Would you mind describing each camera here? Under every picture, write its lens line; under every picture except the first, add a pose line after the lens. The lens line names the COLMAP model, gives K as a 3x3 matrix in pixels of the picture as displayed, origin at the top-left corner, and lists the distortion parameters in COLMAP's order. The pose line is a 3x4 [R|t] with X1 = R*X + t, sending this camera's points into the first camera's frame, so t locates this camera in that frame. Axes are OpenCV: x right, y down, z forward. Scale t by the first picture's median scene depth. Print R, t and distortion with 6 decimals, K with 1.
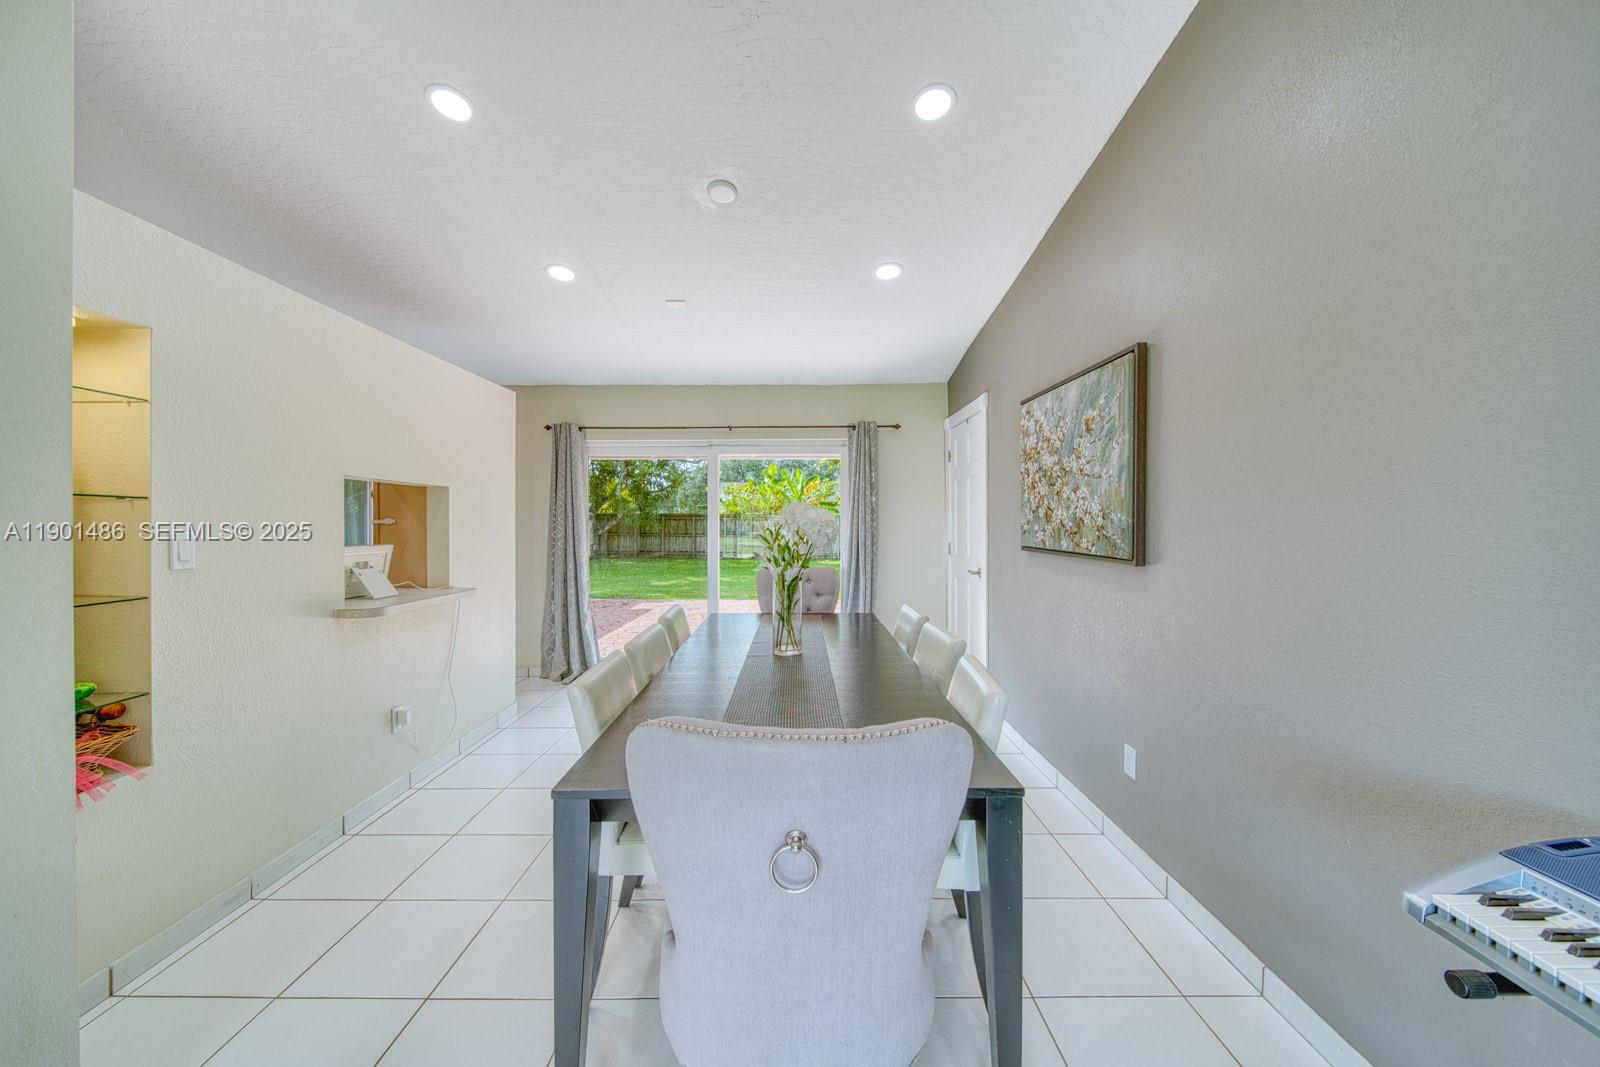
lens RADIAL K [[565.9, 0, 796.9], [0, 565.9, 525.3], [0, 0, 1]] dist [0.002818, -0.001263]
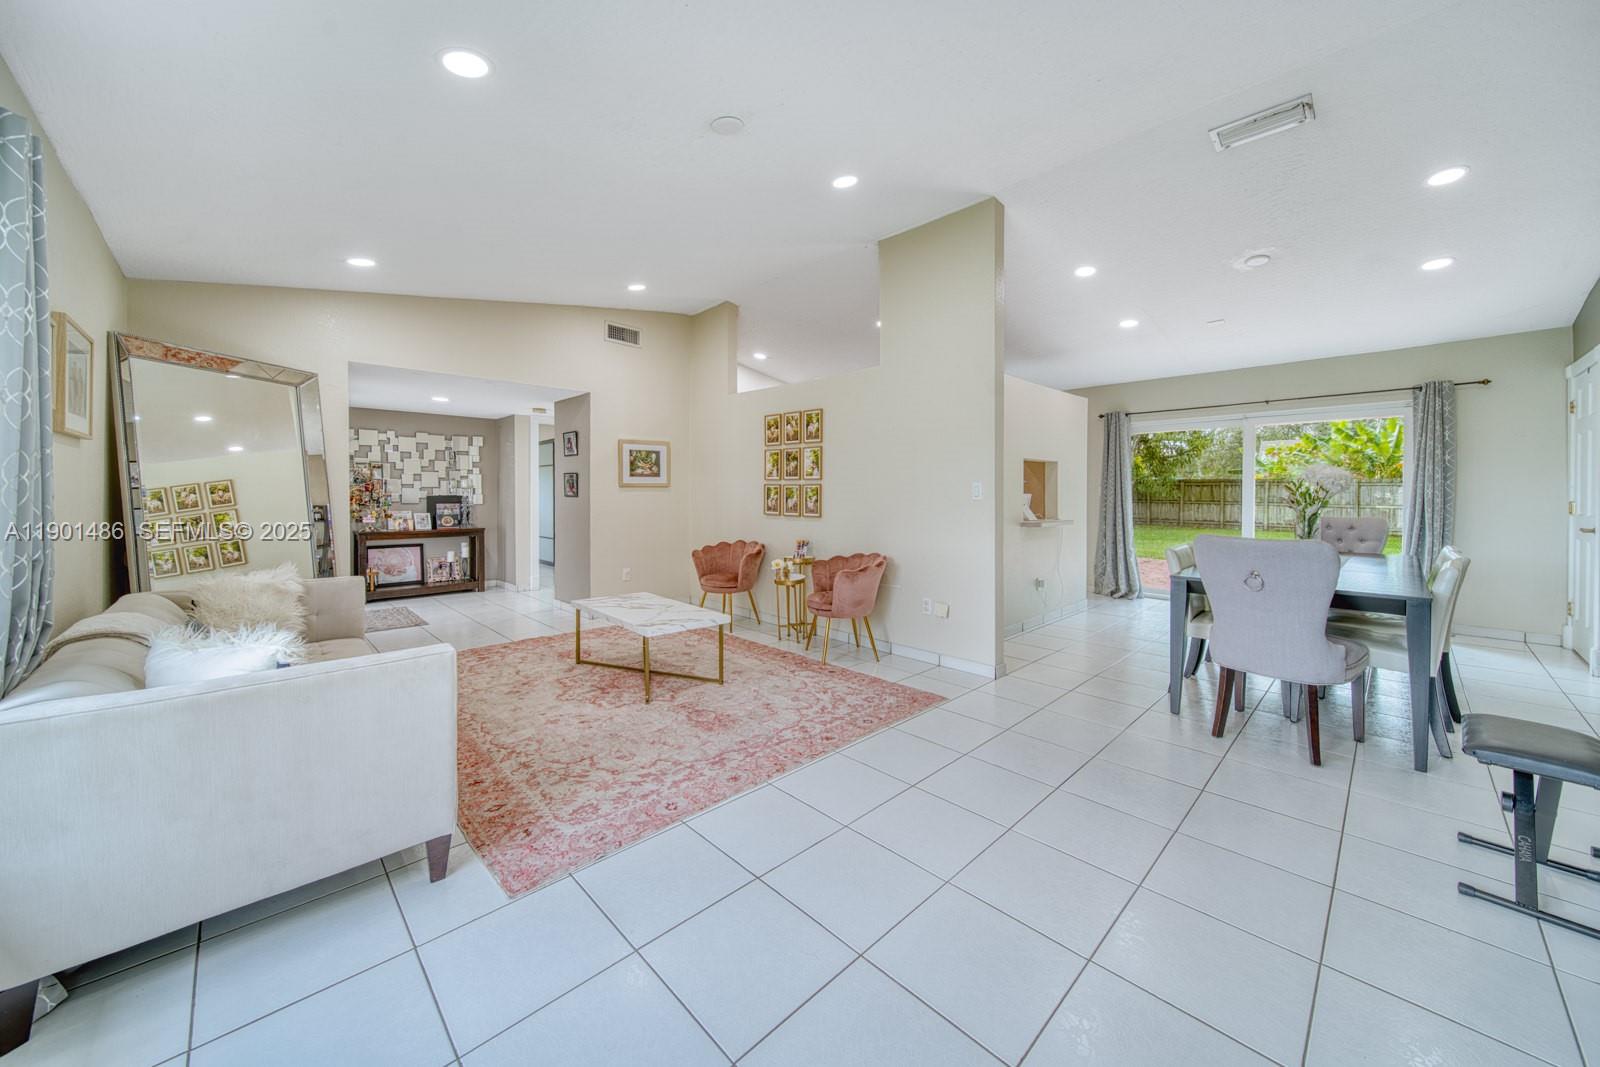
lens RADIAL K [[565.9, 0, 805.1], [0, 565.9, 494.1], [0, 0, 1]] dist [0.002818, -0.001263]
pose [[0.687414, 0.005777, -0.726243, 0.080121], [-0.005080, 0.999982, 0.003146, 0.021109], [0.726248, 0.001526, 0.687431, -0.516362]]
